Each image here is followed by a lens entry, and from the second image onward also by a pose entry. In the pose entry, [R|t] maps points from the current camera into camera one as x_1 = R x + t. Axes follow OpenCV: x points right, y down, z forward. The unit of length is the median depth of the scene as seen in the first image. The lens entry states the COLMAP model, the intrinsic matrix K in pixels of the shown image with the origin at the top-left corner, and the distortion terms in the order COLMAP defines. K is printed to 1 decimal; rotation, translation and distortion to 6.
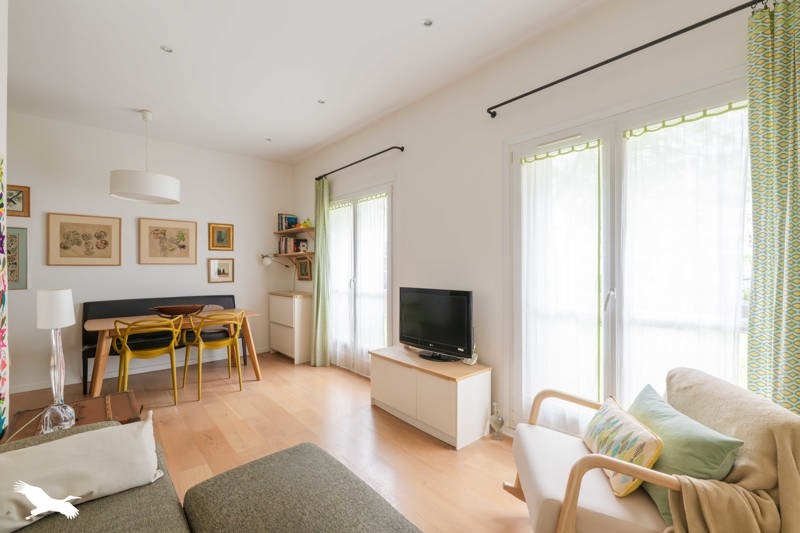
lens RADIAL K [[349.5, 0, 400.0], [0, 349.5, 266.5], [0, 0, 1]] dist [-0.001012, -0.000154]
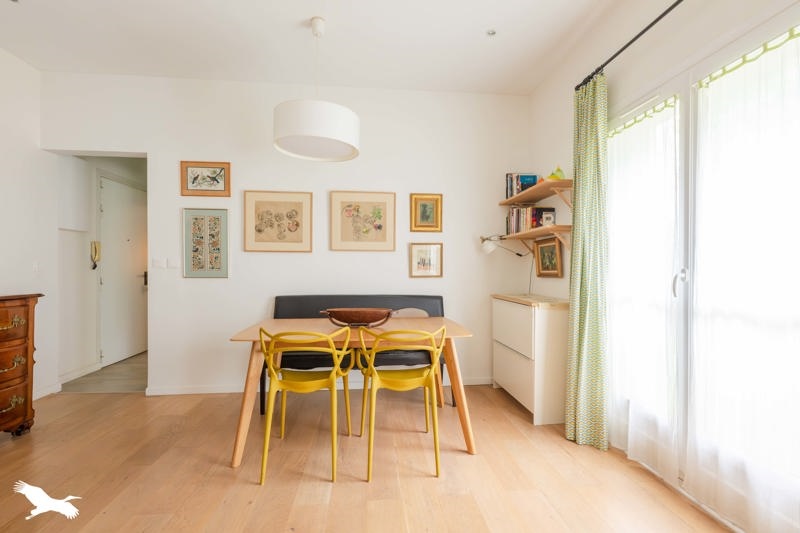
lens RADIAL K [[349.5, 0, 400.0], [0, 349.5, 266.5], [0, 0, 1]] dist [-0.001012, -0.000154]
pose [[0.812859, 0.006005, -0.582429, -0.154810], [-0.006830, 0.999976, 0.000779, 0.025932], [0.582420, 0.003345, 0.812881, 0.428039]]
